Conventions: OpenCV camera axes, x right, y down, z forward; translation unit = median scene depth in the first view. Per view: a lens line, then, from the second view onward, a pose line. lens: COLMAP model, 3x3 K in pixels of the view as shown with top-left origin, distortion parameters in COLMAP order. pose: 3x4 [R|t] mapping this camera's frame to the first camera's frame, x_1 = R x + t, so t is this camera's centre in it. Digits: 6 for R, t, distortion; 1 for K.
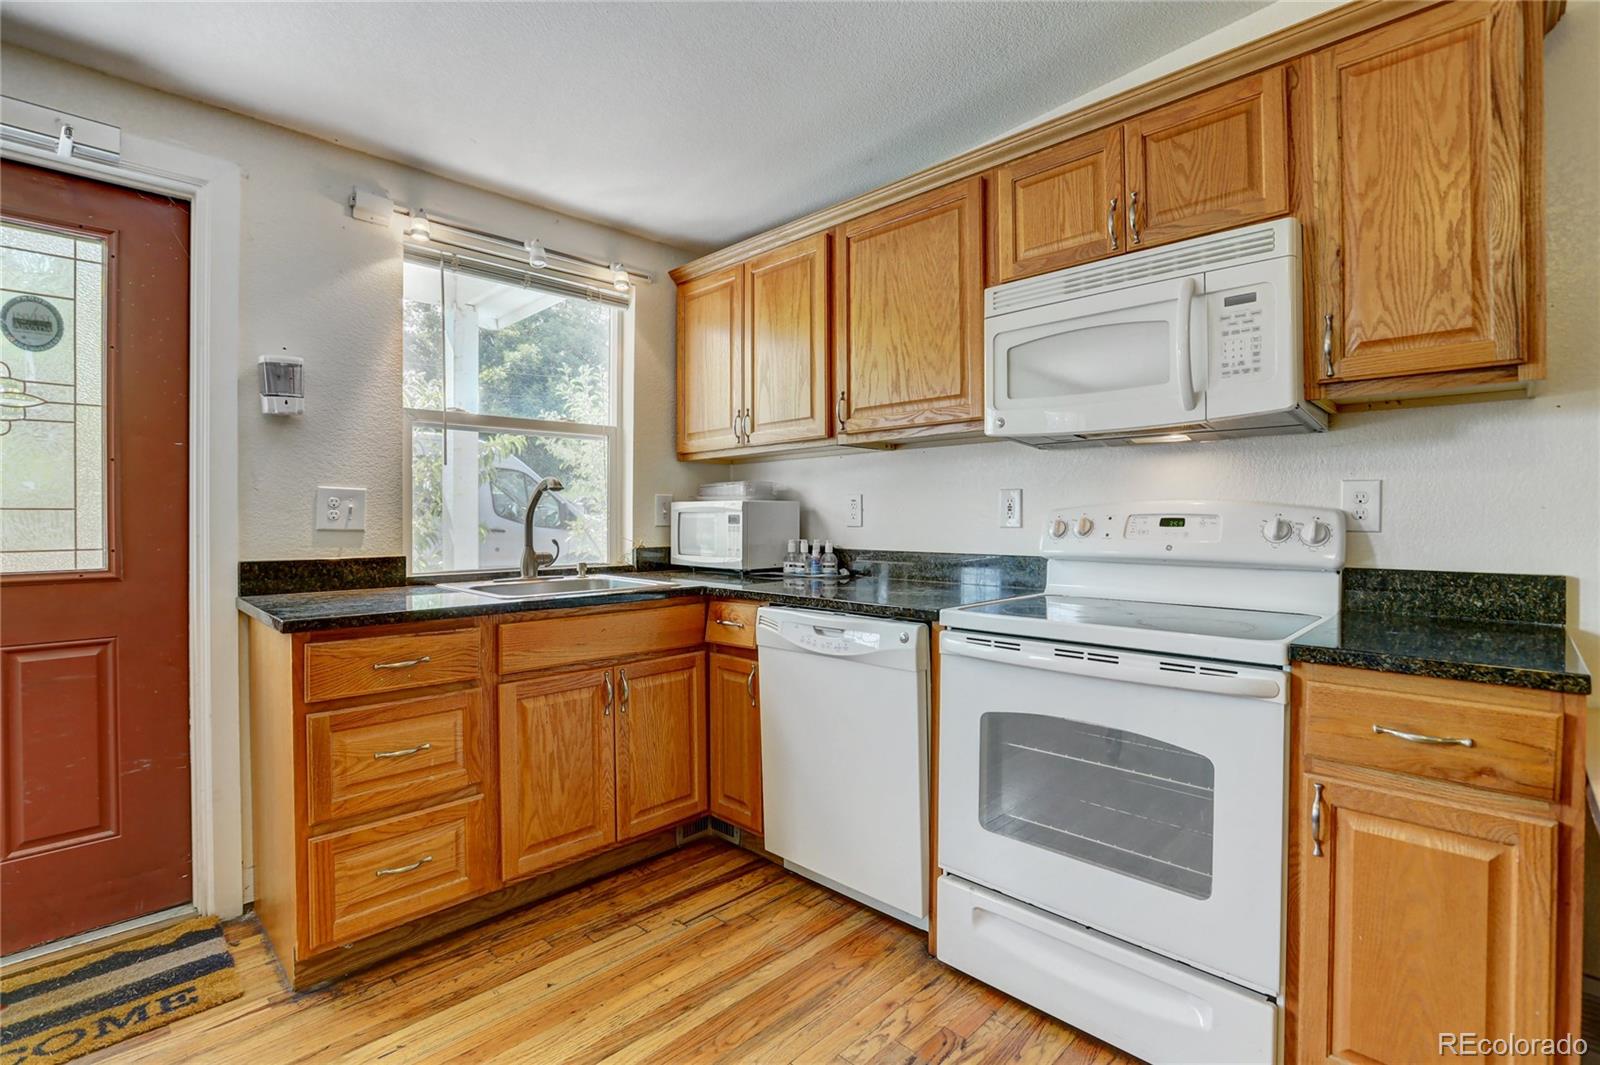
lens RADIAL K [[742.9, 0, 787.7], [0, 742.9, 523.0], [0, 0, 1]] dist [-0.063469, 0.024628]
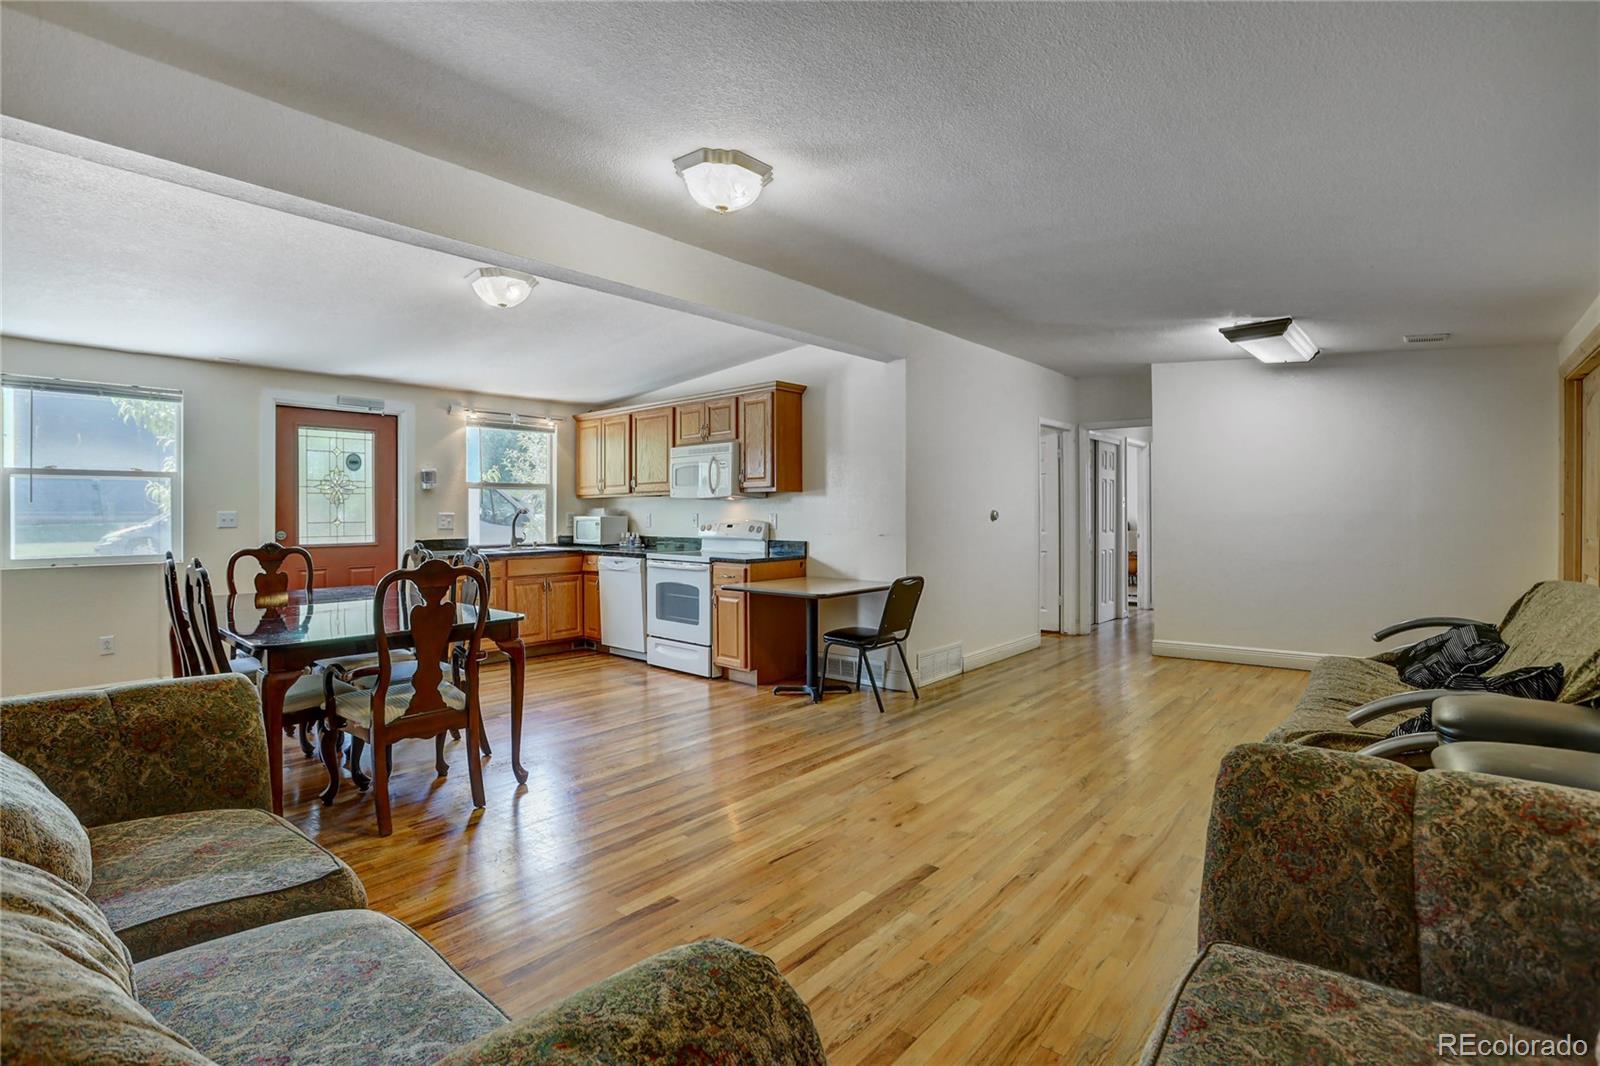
lens RADIAL K [[774.5, 0, 783.7], [0, 774.5, 513.2], [0, 0, 1]] dist [-0.038532, 0.000253]
pose [[0.998873, -0.001716, 0.047434, 0.523004], [0.001955, 0.999986, -0.005002, -0.033261], [-0.047424, 0.005089, 0.998862, -1.960535]]
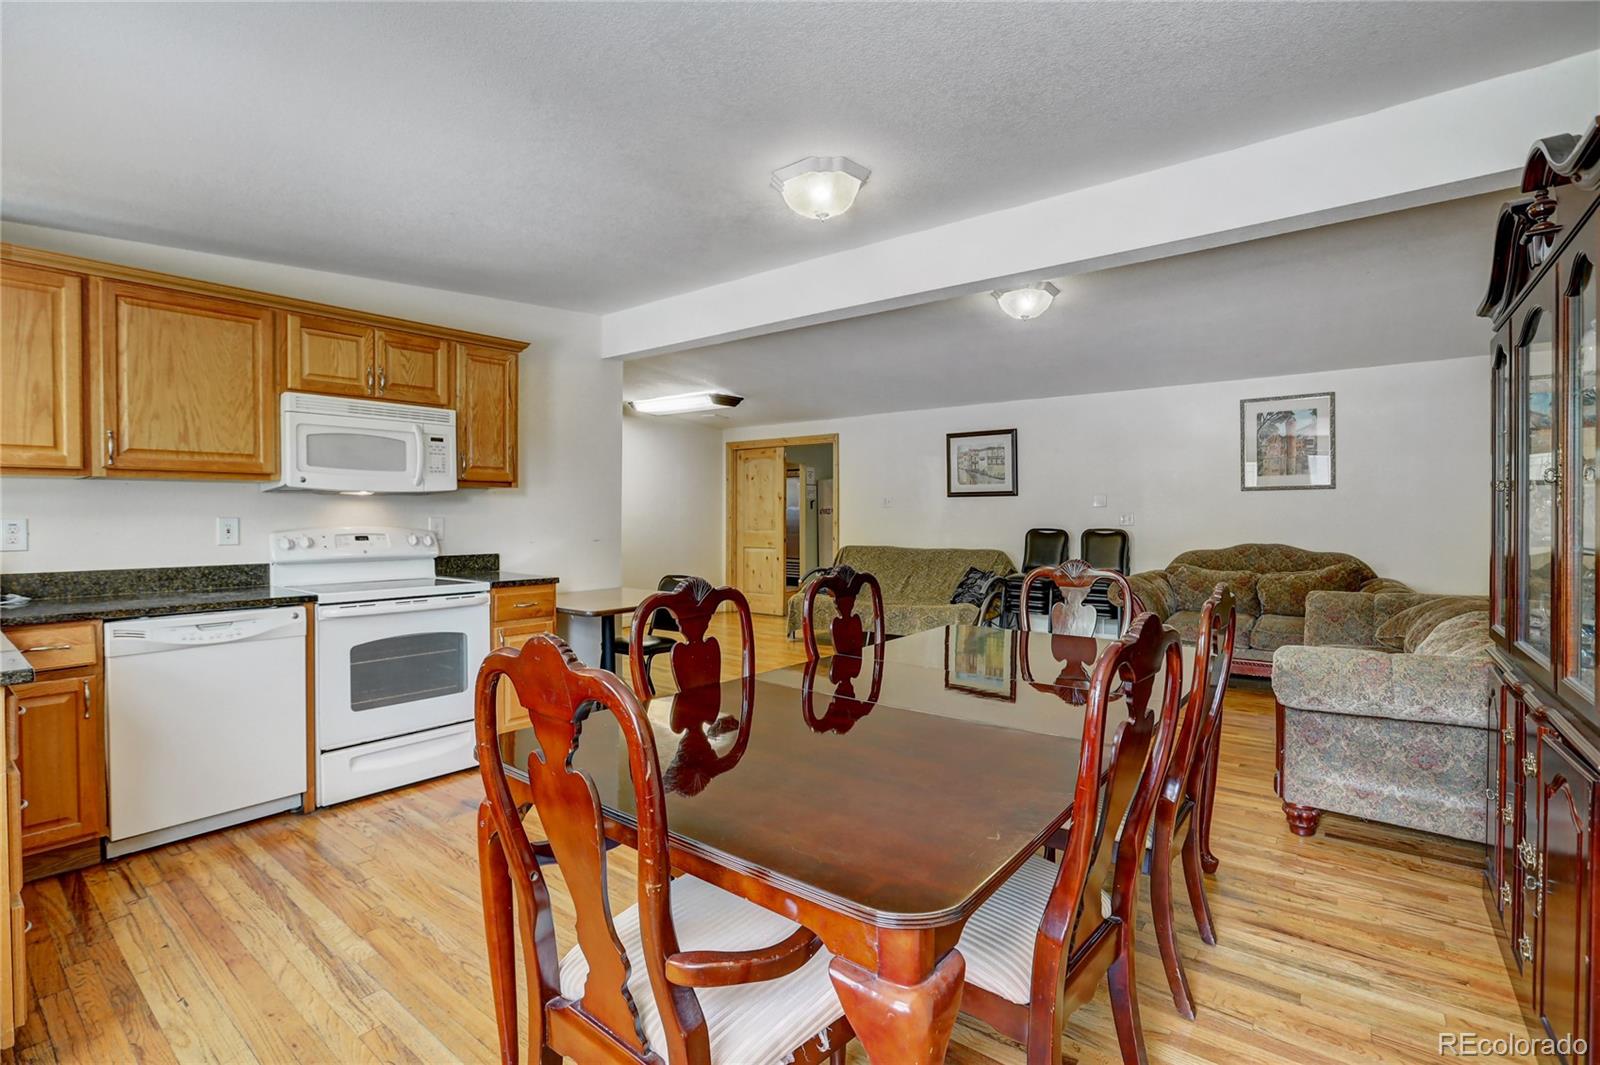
lens RADIAL K [[703.9, 0, 800.0], [0, 703.9, 532.5], [0, 0, 1]] dist [-0.000624, -0.000066]
pose [[-0.103454, -0.016197, 0.994502, -1.199567], [0.010419, 0.999795, 0.017367, -0.030560], [-0.994580, 0.012158, -0.103264, 0.066674]]
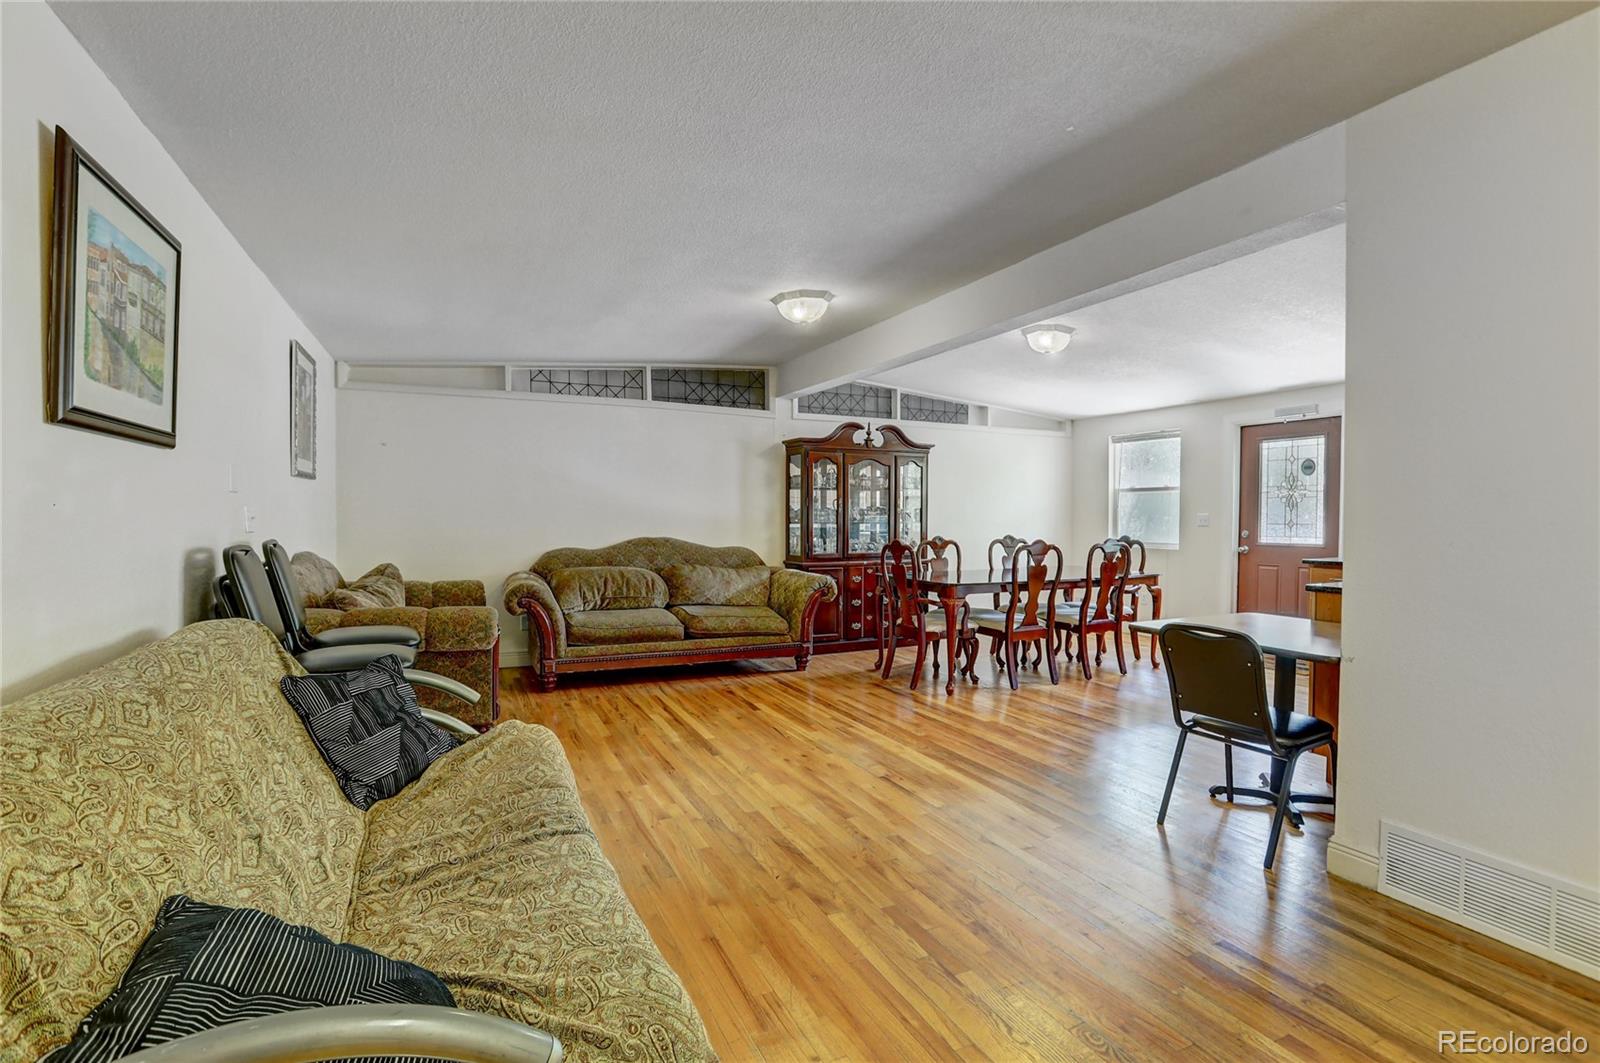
lens RADIAL K [[703.9, 0, 800.0], [0, 703.9, 531.5], [0, 0, 1]] dist [-0.000624, -0.000066]
pose [[-0.343346, 0.020604, -0.938983, 2.249595], [-0.006598, 0.999682, 0.024349, -0.041787], [0.939186, 0.014556, -0.343101, -0.052898]]
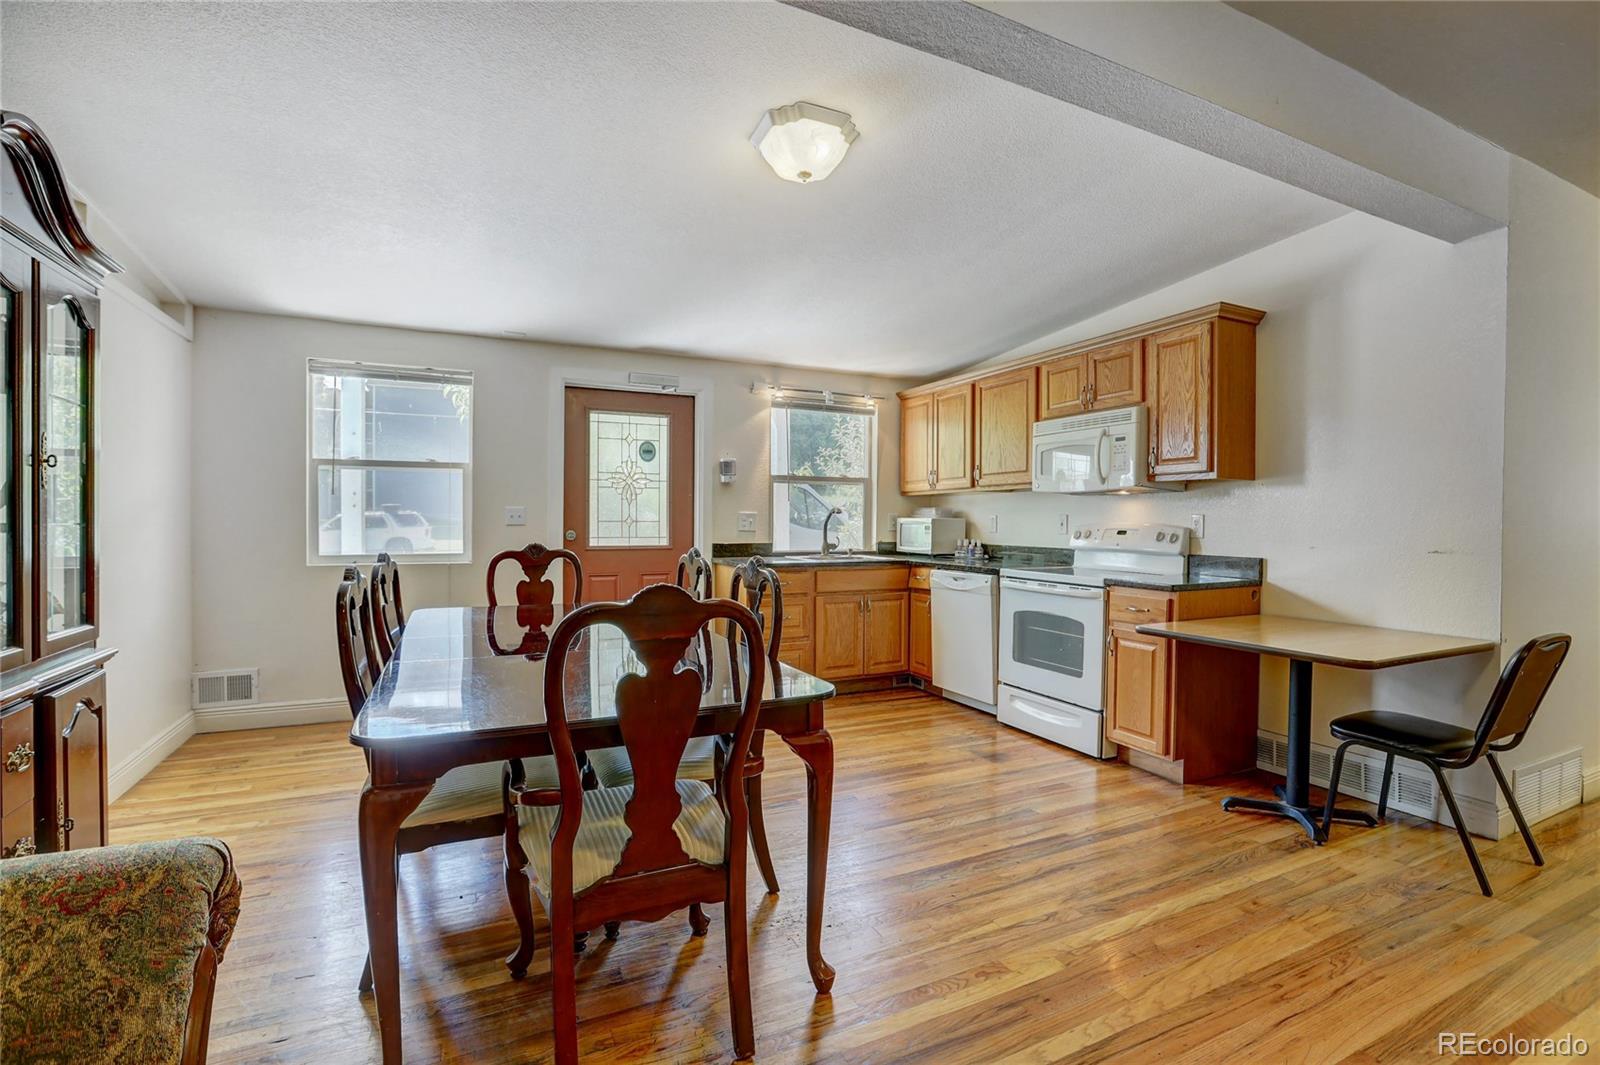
lens RADIAL K [[742.9, 0, 787.7], [0, 742.9, 523.0], [0, 0, 1]] dist [-0.063469, 0.024628]
pose [[0.940440, 0.009031, -0.339839, 0.296982], [-0.010015, 0.999949, -0.001141, -0.014393], [0.339812, 0.004477, 0.940483, -1.149820]]
